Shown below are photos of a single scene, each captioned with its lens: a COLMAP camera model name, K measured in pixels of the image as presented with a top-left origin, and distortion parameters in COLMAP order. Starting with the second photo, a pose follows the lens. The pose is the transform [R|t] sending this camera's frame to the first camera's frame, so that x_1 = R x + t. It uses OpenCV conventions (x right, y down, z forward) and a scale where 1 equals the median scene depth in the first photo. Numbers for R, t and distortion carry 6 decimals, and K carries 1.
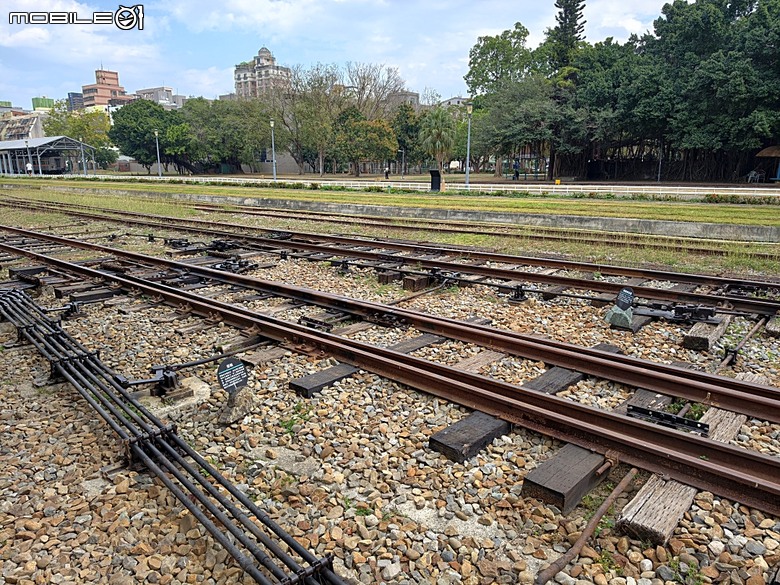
lens RADIAL K [[558.1, 0, 394.2], [0, 558.1, 297.8], [0, 0, 1]] dist [0.009346, -0.017889]
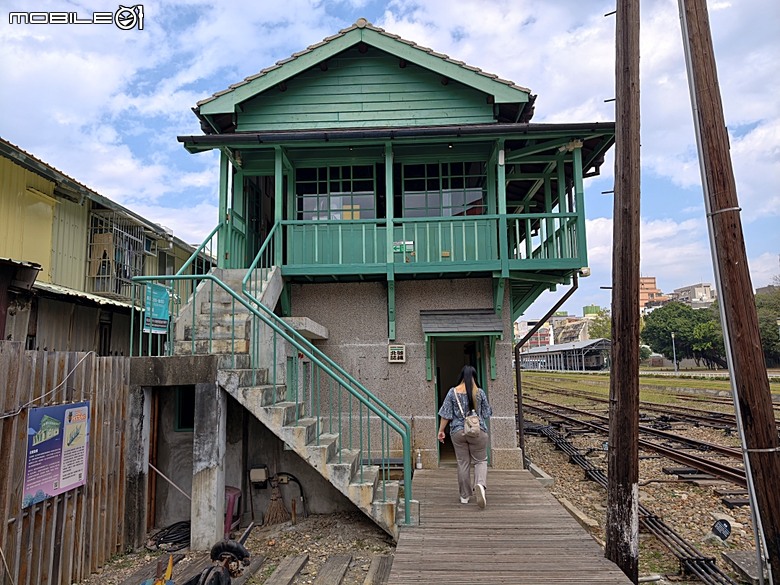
lens RADIAL K [[558.1, 0, 384.9], [0, 558.1, 292.9], [0, 0, 1]] dist [0.009346, -0.017889]
pose [[0.623430, -0.113842, -0.773547, 0.051903], [-0.160281, 0.949725, -0.268947, 0.013751], [0.765275, 0.291655, 0.573840, -0.069859]]
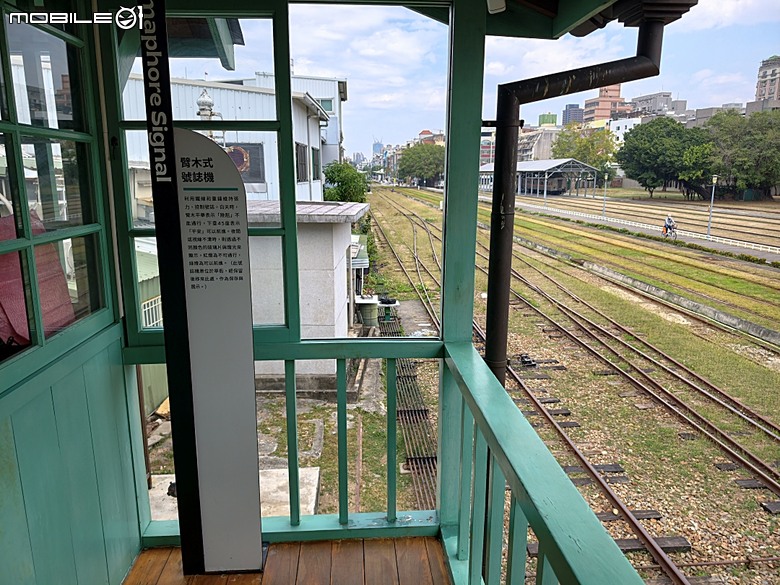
lens RADIAL K [[558.1, 0, 384.9], [0, 558.1, 296.5], [0, 0, 1]] dist [0.009346, -0.017889]
pose [[0.694622, 0.156267, -0.702197, -0.083506], [-0.163824, 0.984835, 0.057108, -0.050678], [0.700472, 0.075368, 0.709689, 0.072292]]
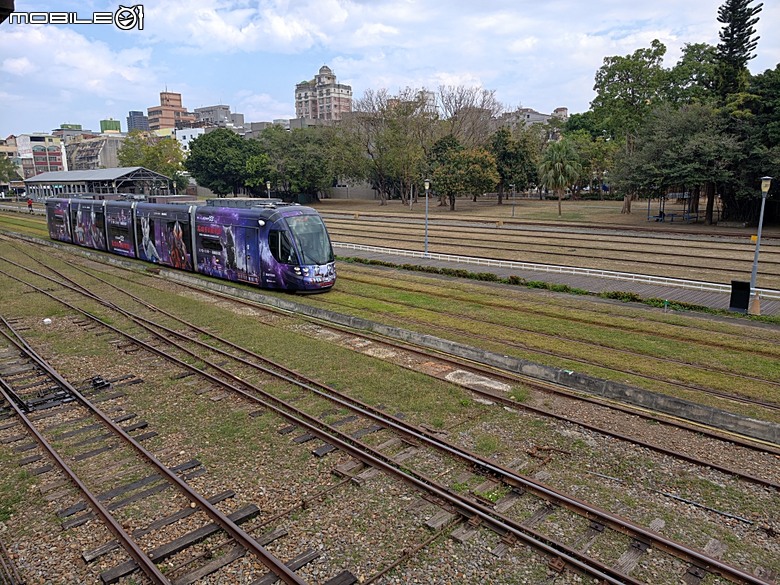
lens RADIAL K [[558.1, 0, 388.2], [0, 558.1, 295.3], [0, 0, 1]] dist [0.009346, -0.017889]
pose [[0.996056, 0.004951, -0.088584, -0.077152], [-0.006865, 0.999749, -0.021320, -0.050620], [0.088456, 0.021844, 0.995841, 0.073929]]
